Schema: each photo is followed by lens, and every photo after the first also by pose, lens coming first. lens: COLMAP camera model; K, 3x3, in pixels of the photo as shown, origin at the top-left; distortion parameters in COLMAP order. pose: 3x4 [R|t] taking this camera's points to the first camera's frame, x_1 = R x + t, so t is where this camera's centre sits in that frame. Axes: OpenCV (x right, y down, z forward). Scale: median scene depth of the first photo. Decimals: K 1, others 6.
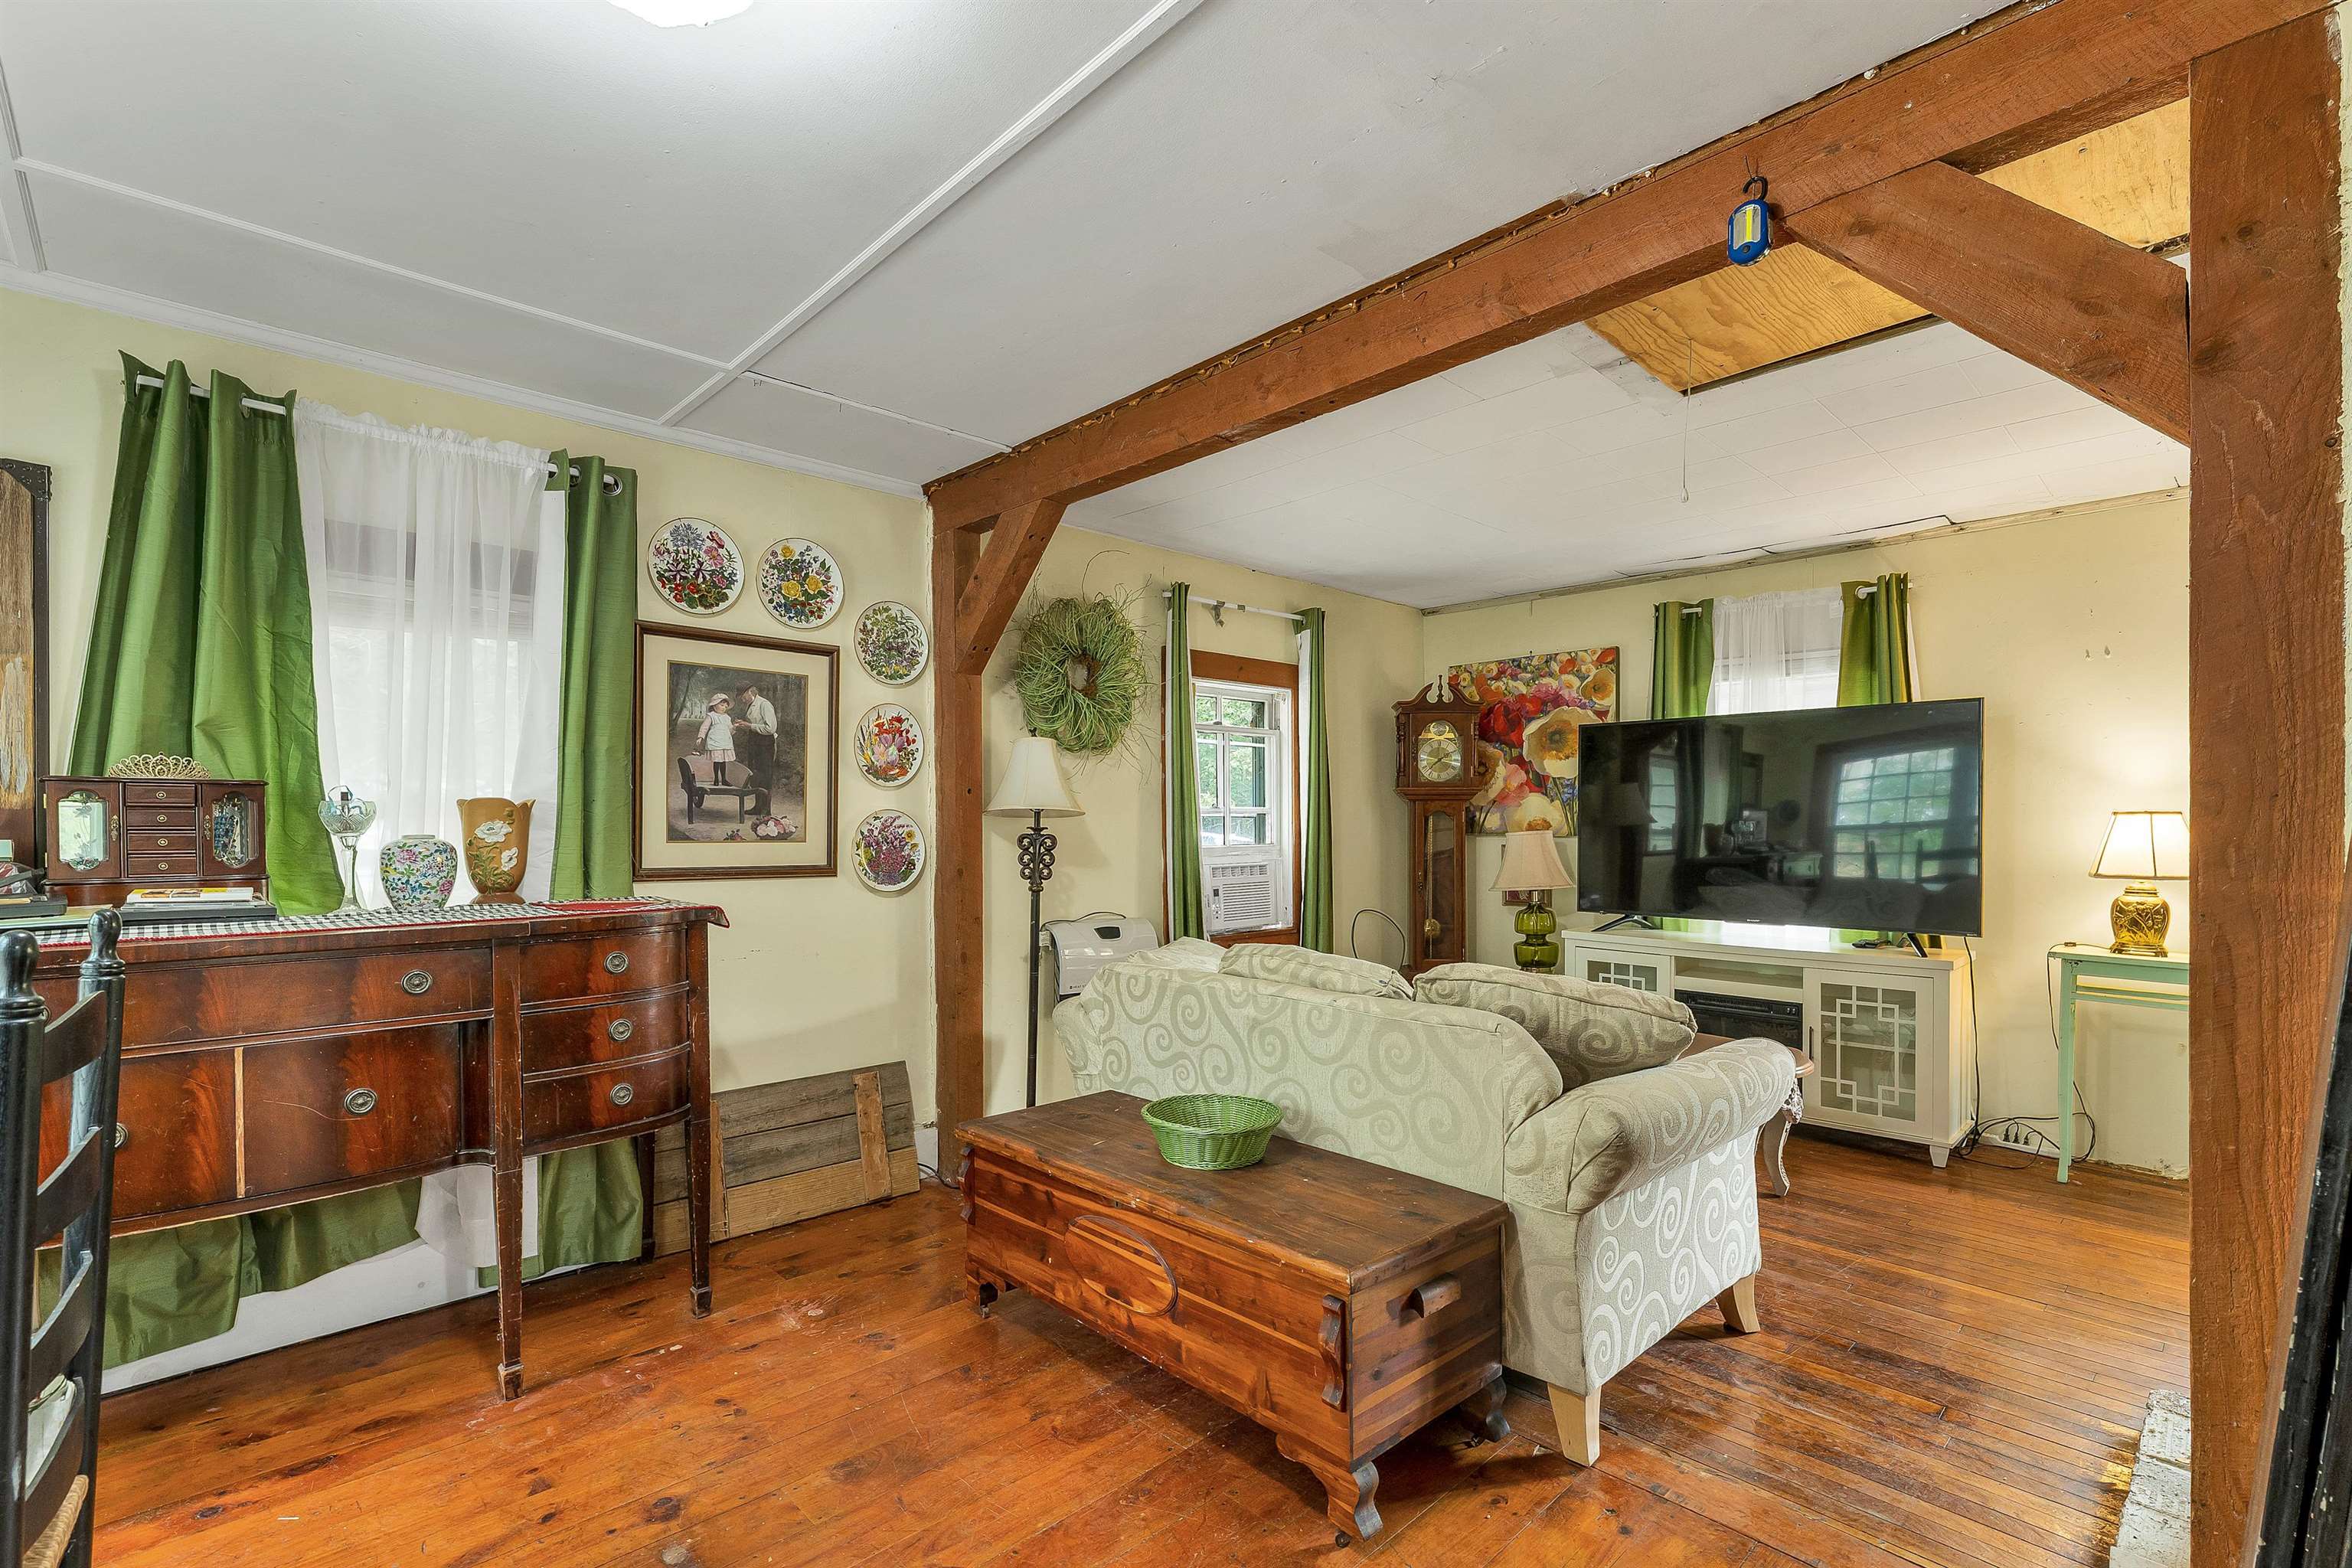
lens RADIAL K [[1062.0, 0, 1178.0], [0, 1062.0, 832.8], [0, 0, 1]] dist [-0.003640, 0.001205]
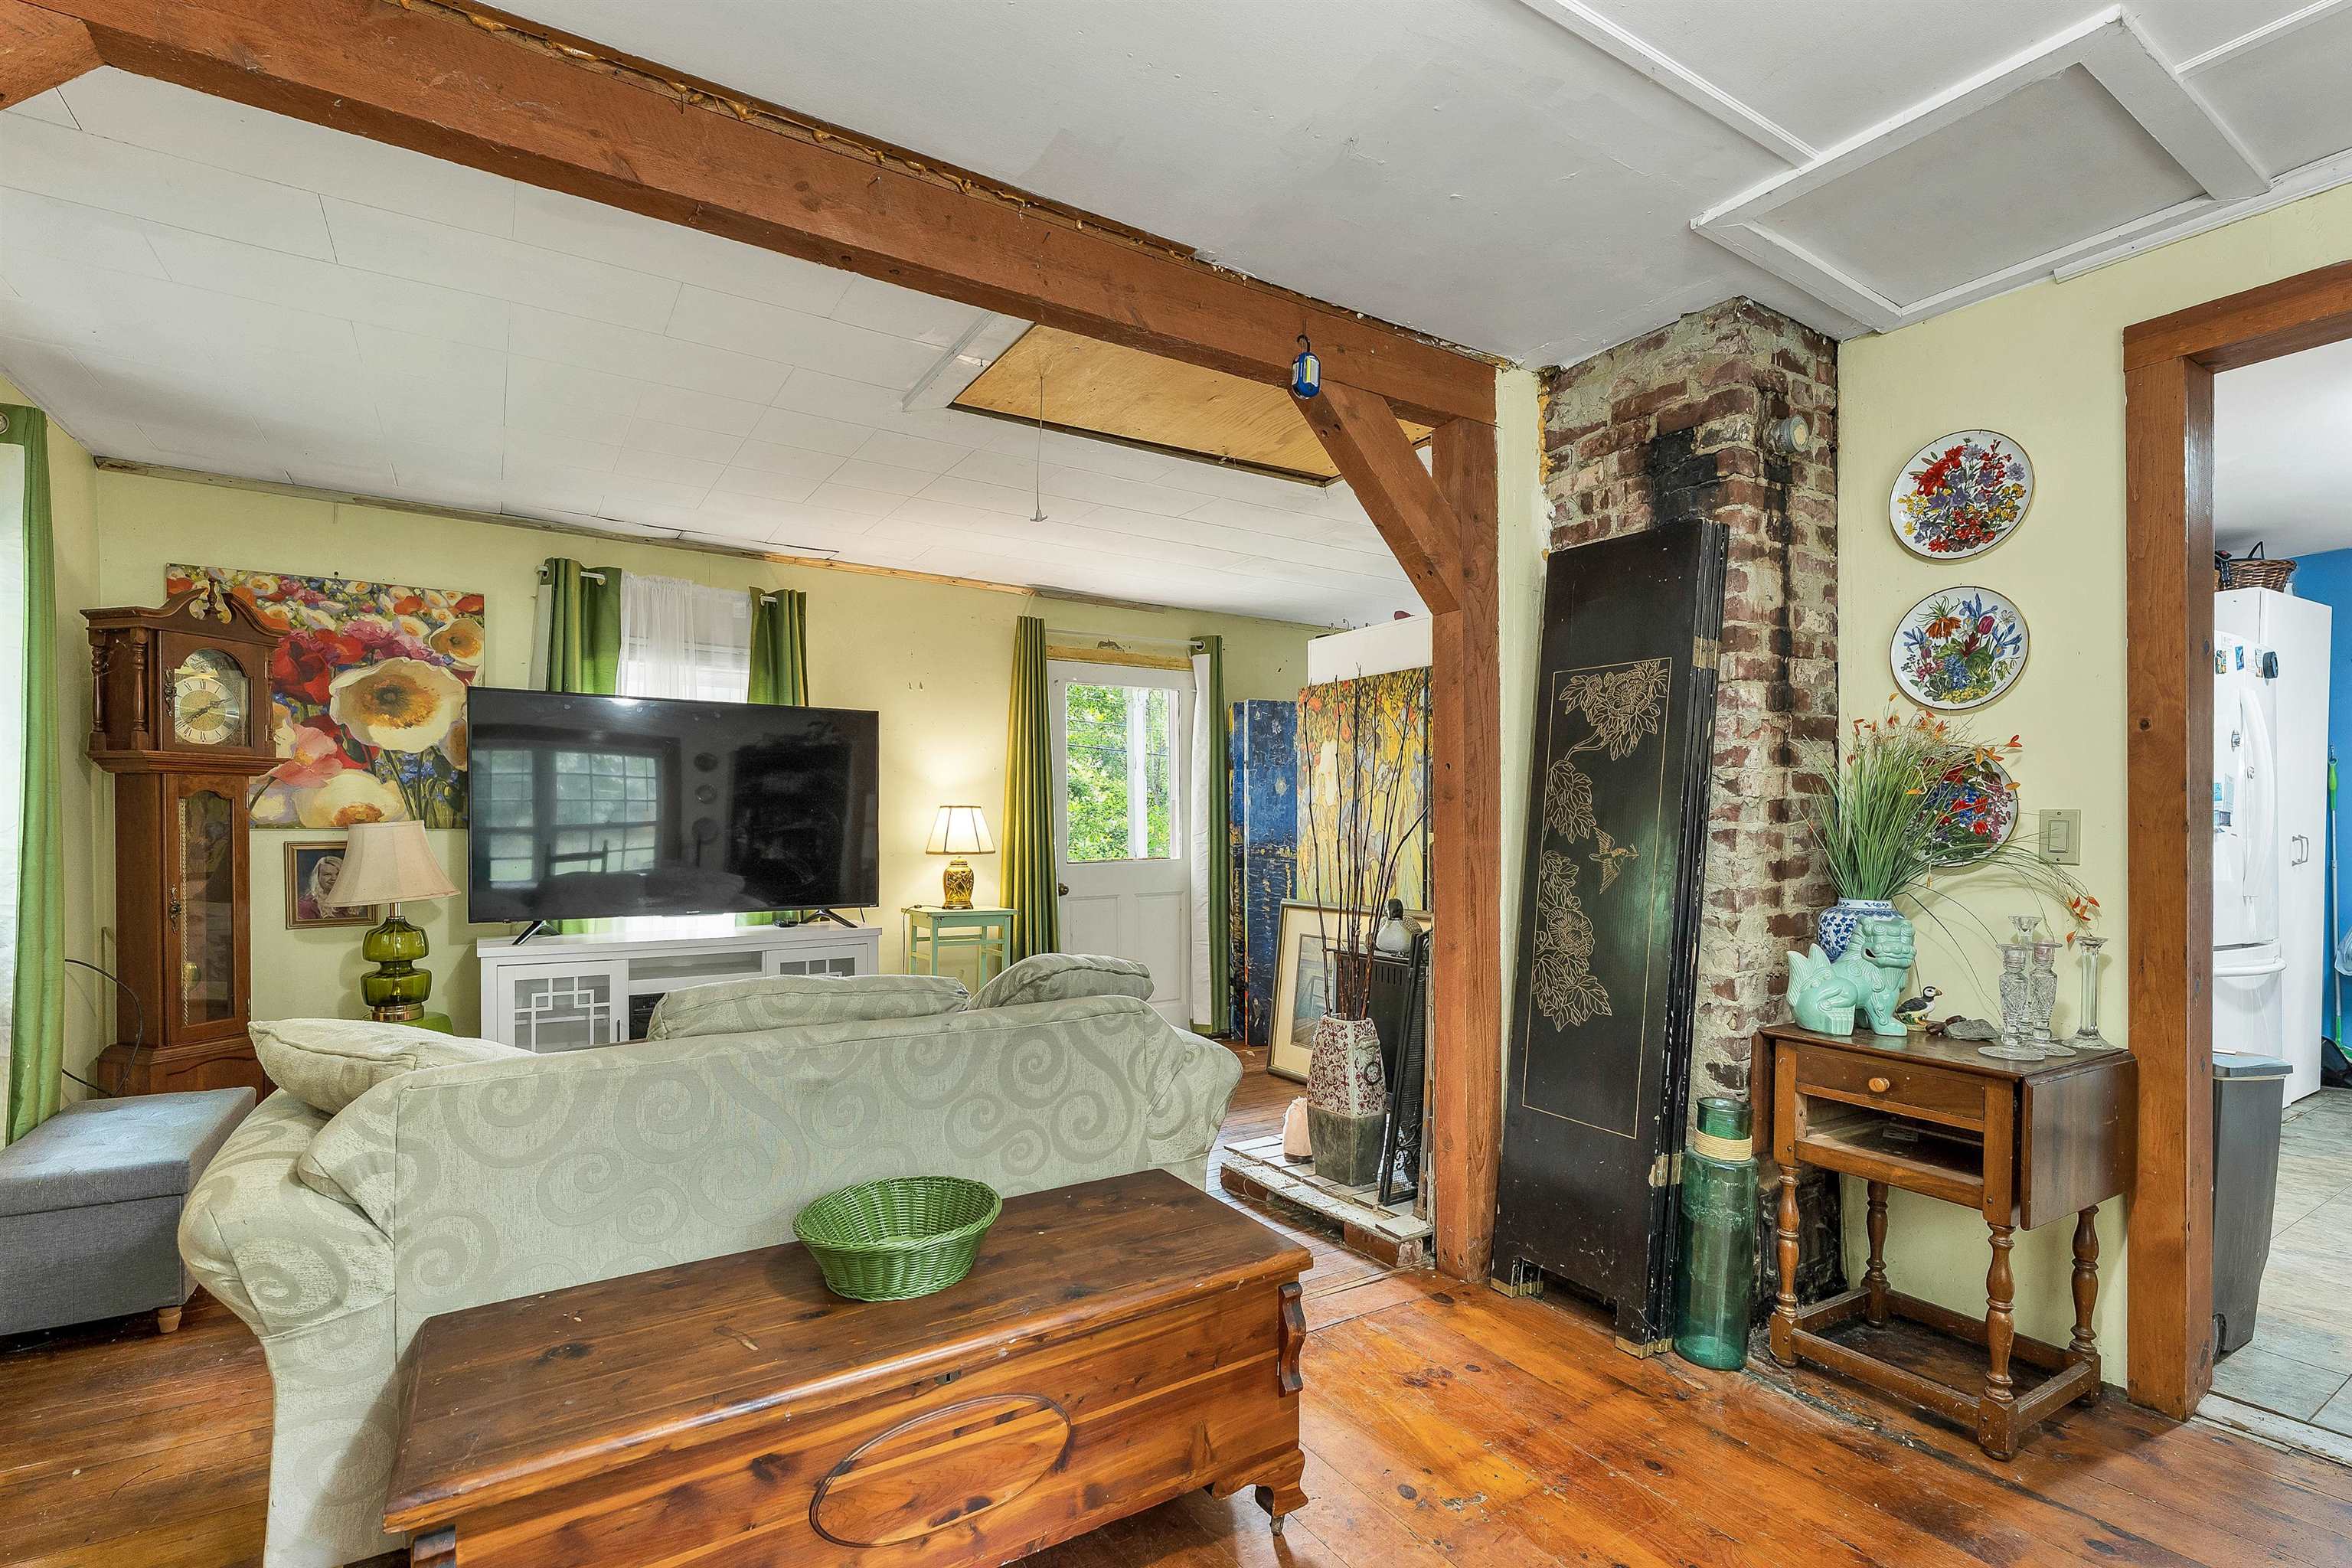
lens RADIAL K [[1062.0, 0, 1193.7], [0, 1062.0, 835.7], [0, 0, 1]] dist [-0.003640, 0.001205]
pose [[0.178810, -0.013909, 0.983785, -0.441683], [0.005215, 0.999899, 0.013189, 0.002369], [-0.983870, 0.002772, 0.178865, 0.477824]]
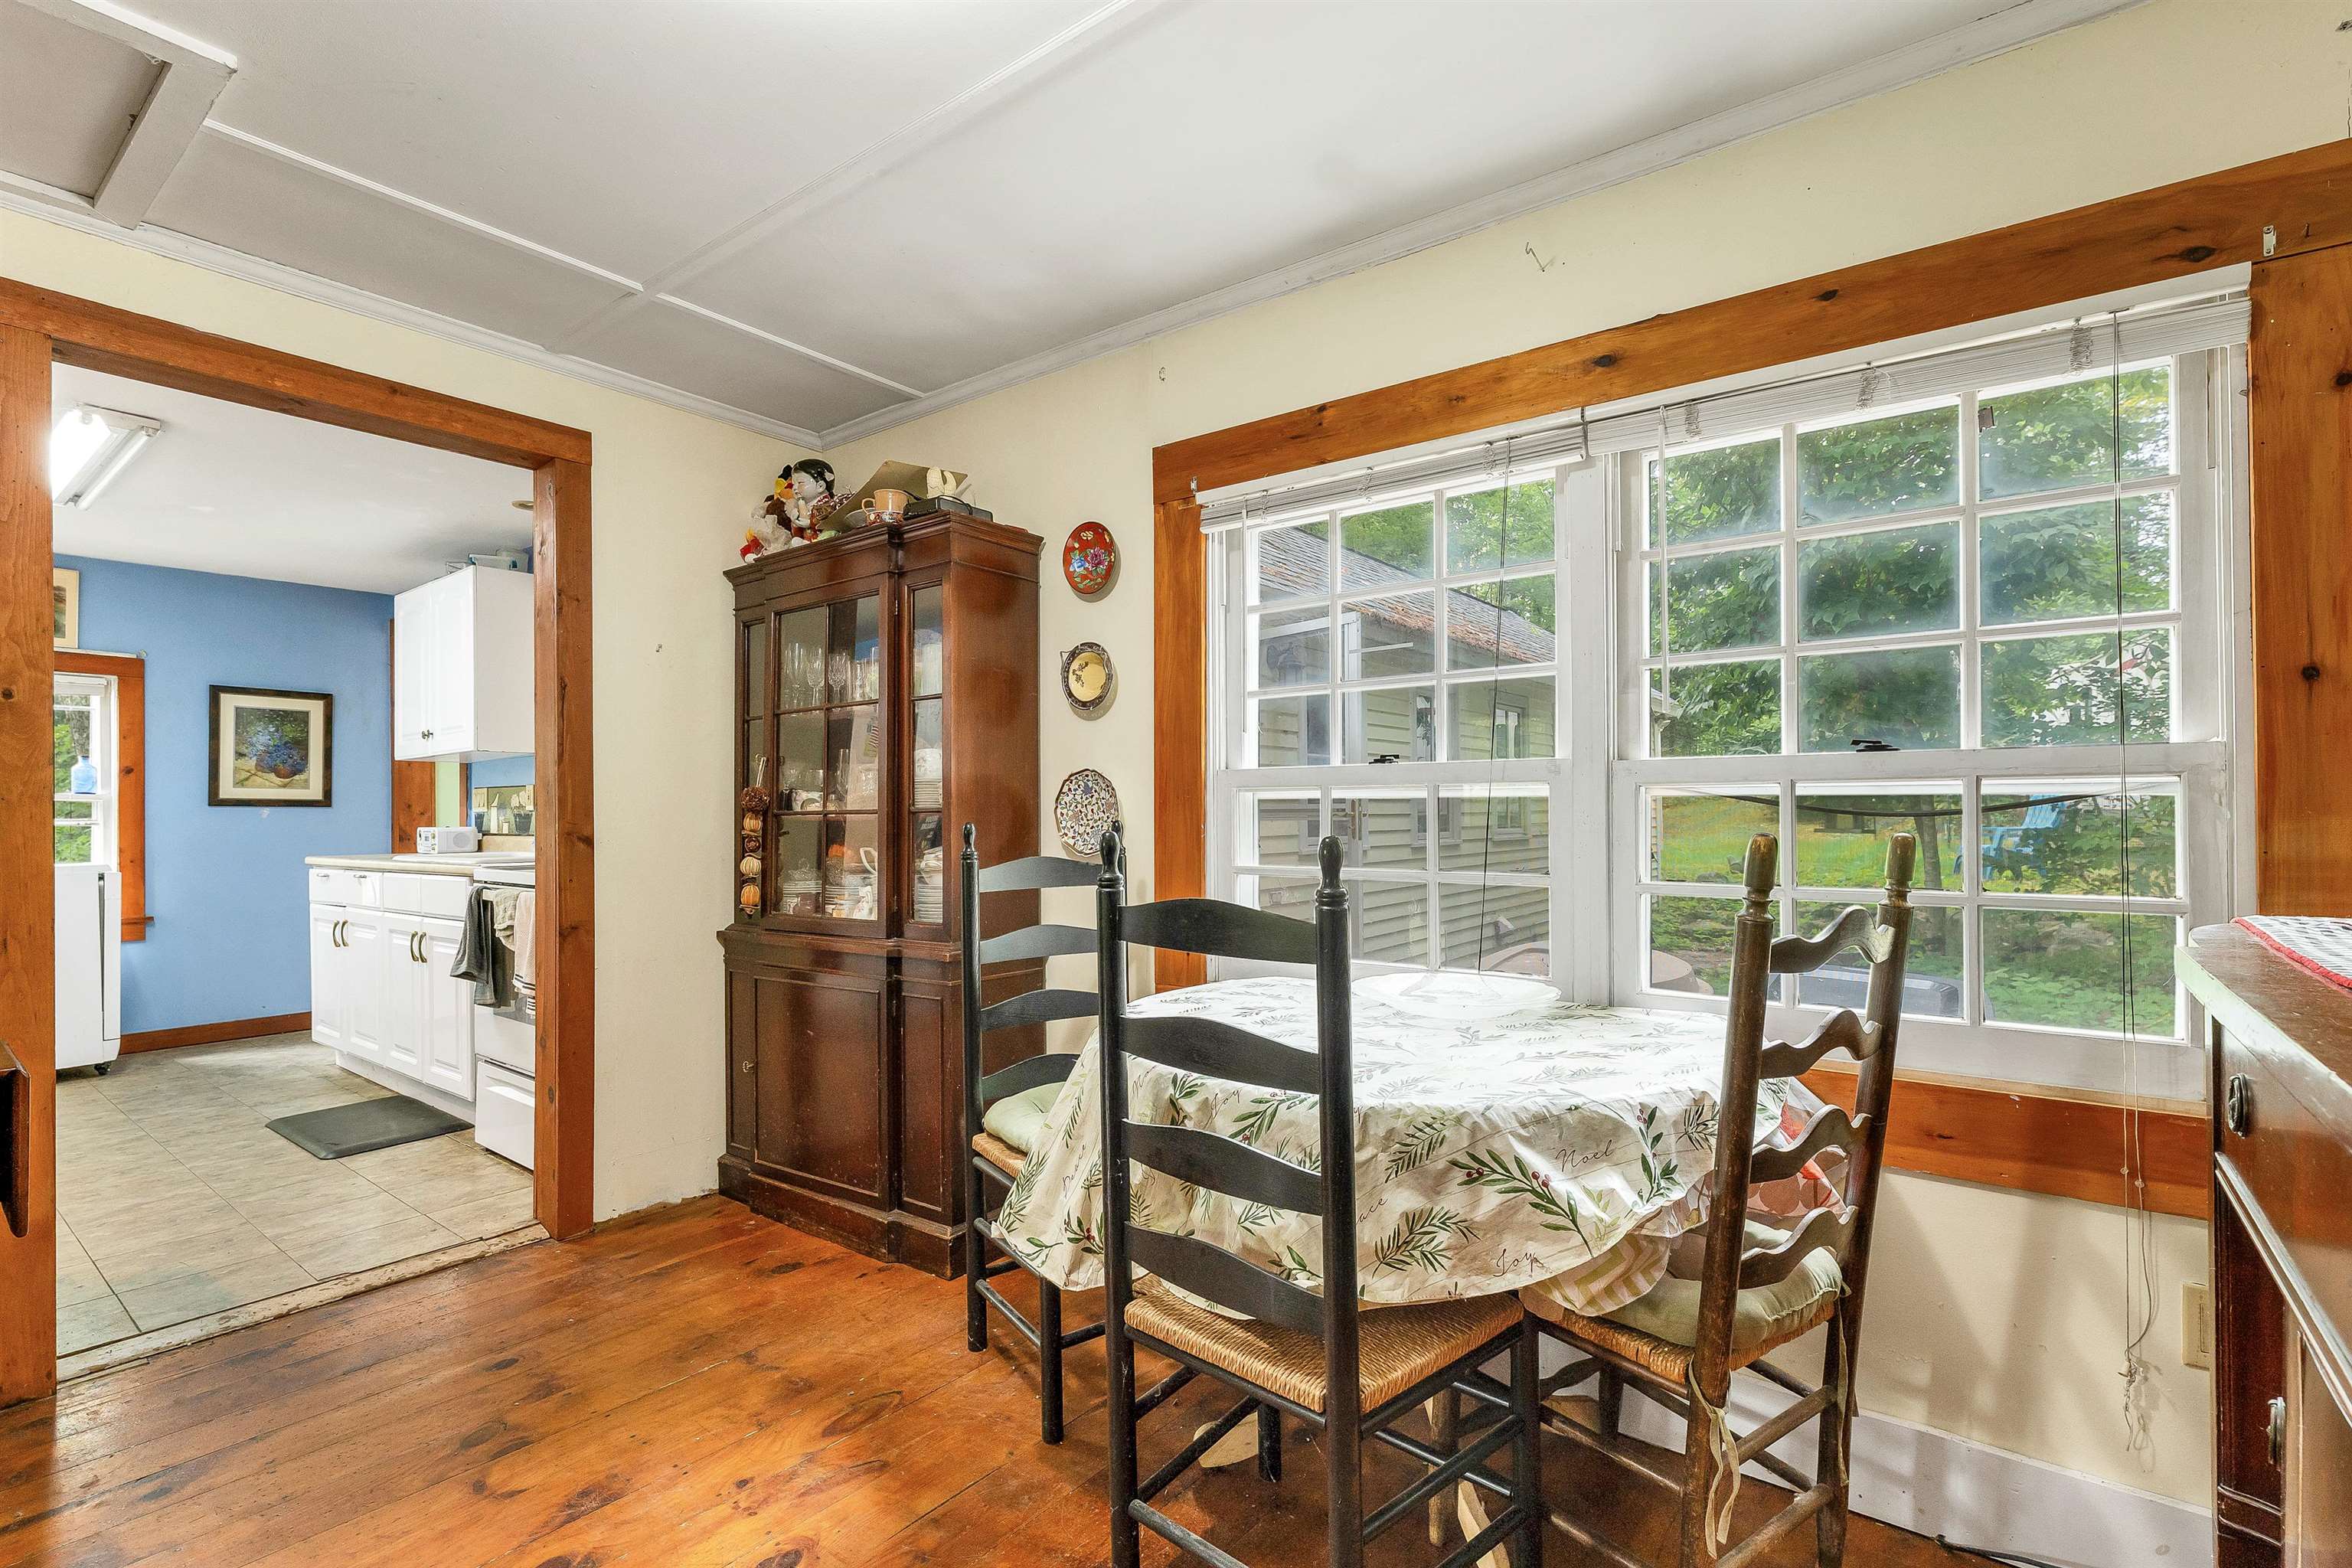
lens RADIAL K [[1062.0, 0, 1174.2], [0, 1062.0, 816.9], [0, 0, 1]] dist [-0.003640, 0.001205]
pose [[-0.988569, 0.005786, -0.150657, -0.279134], [0.004804, 0.999965, 0.006882, 0.017876], [0.150691, 0.006080, -0.988562, 0.749252]]
